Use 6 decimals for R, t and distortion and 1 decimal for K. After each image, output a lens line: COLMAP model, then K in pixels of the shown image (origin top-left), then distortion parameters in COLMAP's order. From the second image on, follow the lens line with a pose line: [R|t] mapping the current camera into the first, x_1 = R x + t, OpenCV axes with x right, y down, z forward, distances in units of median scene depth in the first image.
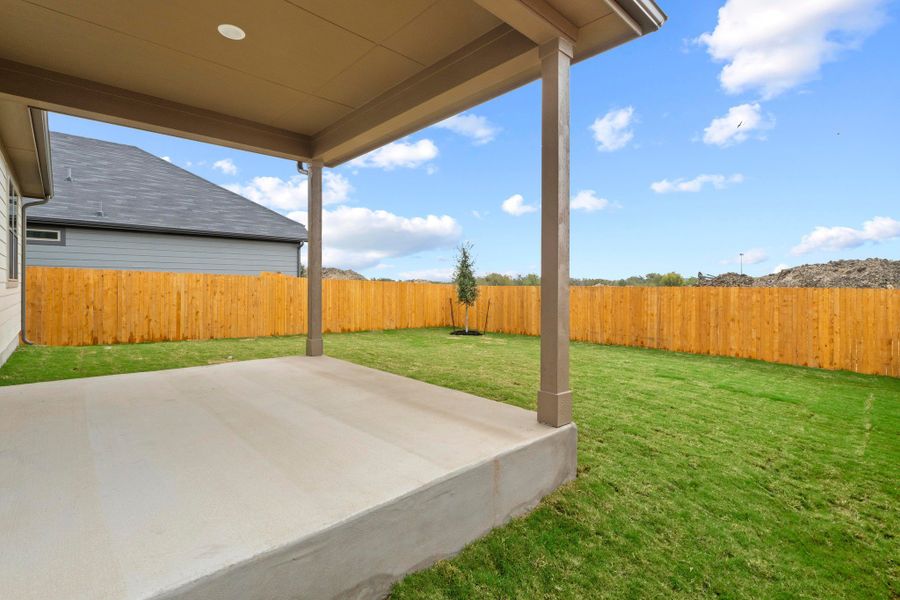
lens RADIAL K [[393.7, 0, 452.1], [0, 393.7, 287.6], [0, 0, 1]] dist [-0.009175, -0.000180]
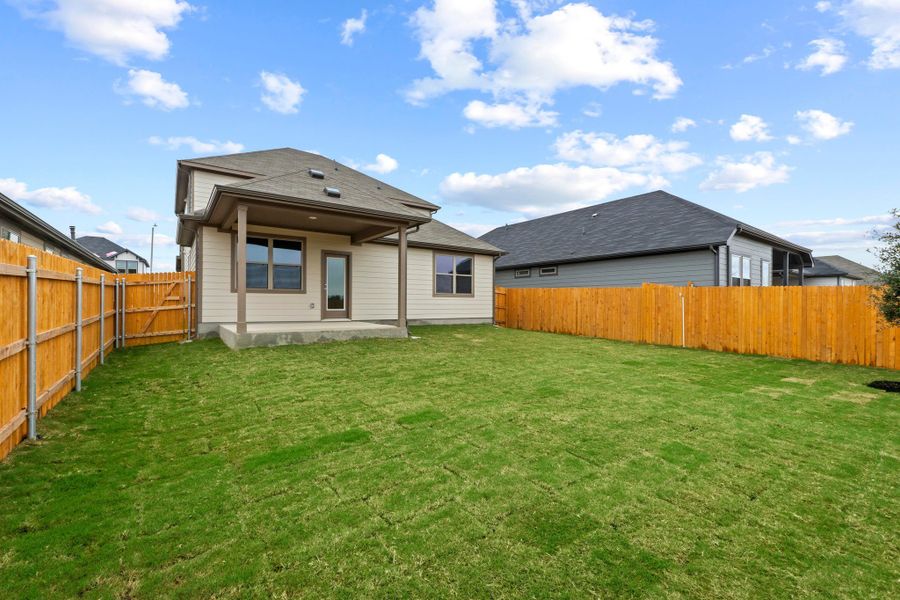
lens RADIAL K [[390.2, 0, 446.7], [0, 390.2, 301.9], [0, 0, 1]] dist [-0.001105, -0.000071]
pose [[-0.127483, -0.009002, -0.991800, 0.772982], [-0.005693, 0.999949, -0.008344, 0.027640], [0.991824, 0.004583, -0.127528, 0.703279]]
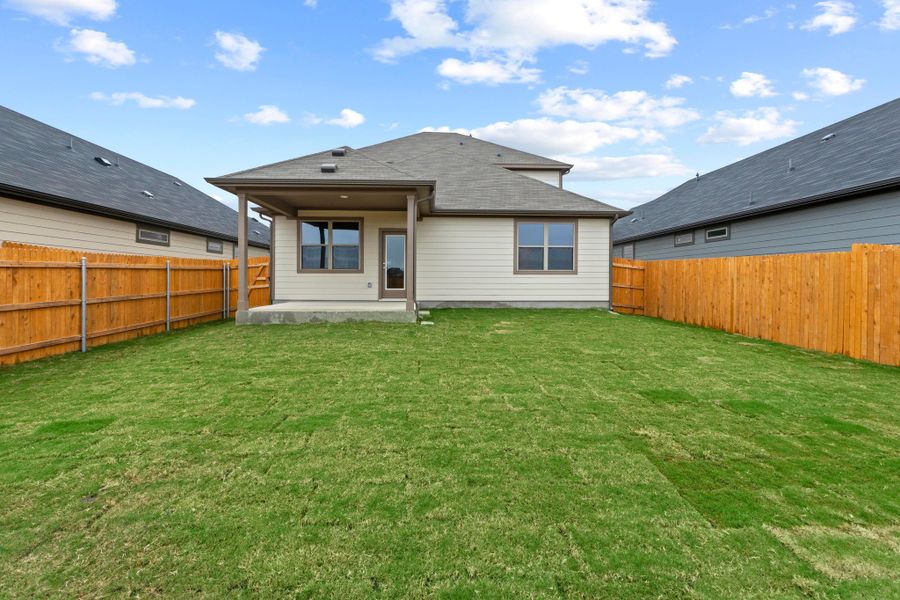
lens RADIAL K [[391.8, 0, 449.6], [0, 391.8, 283.5], [0, 0, 1]] dist [-0.004222, -0.000384]
pose [[-0.654423, 0.001054, -0.756128, 0.407415], [-0.004919, 0.999972, 0.005651, 0.019796], [0.756112, 0.007417, -0.654400, 1.087001]]
